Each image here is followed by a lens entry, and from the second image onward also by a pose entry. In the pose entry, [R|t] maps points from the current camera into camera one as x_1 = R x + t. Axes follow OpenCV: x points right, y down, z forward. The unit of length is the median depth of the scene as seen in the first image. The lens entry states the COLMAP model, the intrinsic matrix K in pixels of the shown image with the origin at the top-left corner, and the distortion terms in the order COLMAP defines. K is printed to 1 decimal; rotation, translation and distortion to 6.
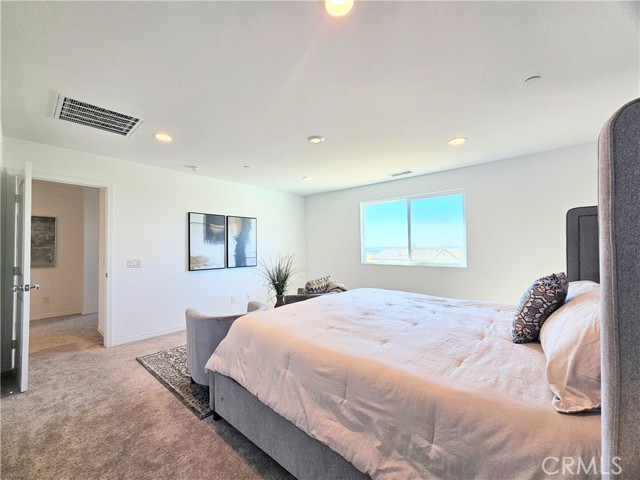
lens RADIAL K [[260.8, 0, 310.8], [0, 260.8, 242.6], [0, 0, 1]] dist [-0.002765, 0.001097]
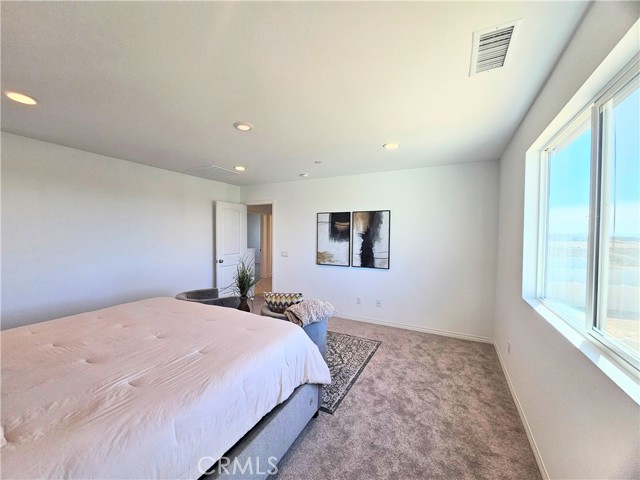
lens RADIAL K [[260.8, 0, 314.0], [0, 260.8, 242.9], [0, 0, 1]] dist [-0.002765, 0.001097]
pose [[0.232904, 0.040436, -0.971659, 0.577773], [0.006708, 0.999045, 0.043184, -0.031952], [0.972477, -0.016575, 0.232410, 0.643885]]
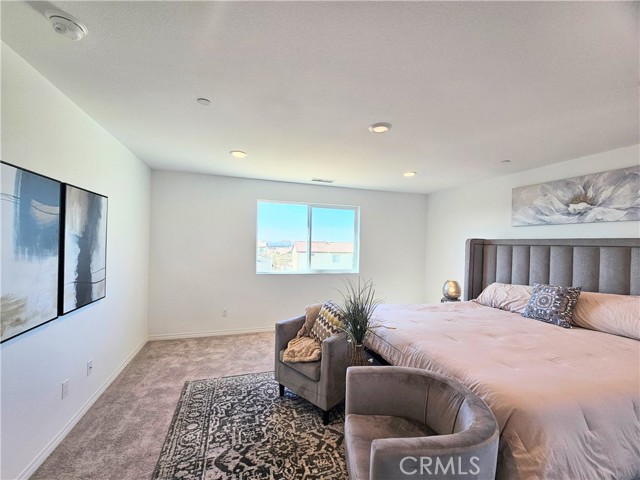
lens RADIAL K [[260.8, 0, 315.9], [0, 260.8, 242.8], [0, 0, 1]] dist [-0.002765, 0.001097]
pose [[0.516433, 0.022286, 0.856038, -0.462042], [-0.044674, 0.999001, 0.000943, -0.030688], [-0.855161, -0.038730, 0.516913, 0.472965]]
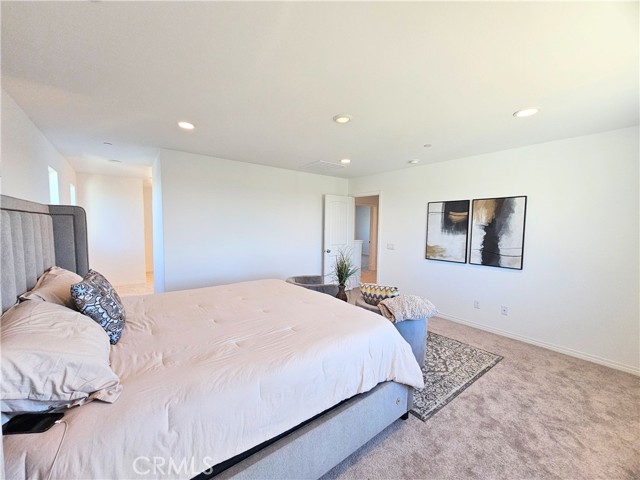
lens RADIAL K [[260.8, 0, 314.0], [0, 260.8, 243.0], [0, 0, 1]] dist [-0.002765, 0.001097]
pose [[-0.196481, 0.068877, -0.978085, 0.576868], [0.005823, 0.997594, 0.069081, -0.027808], [0.980490, 0.007878, -0.196409, 0.682113]]
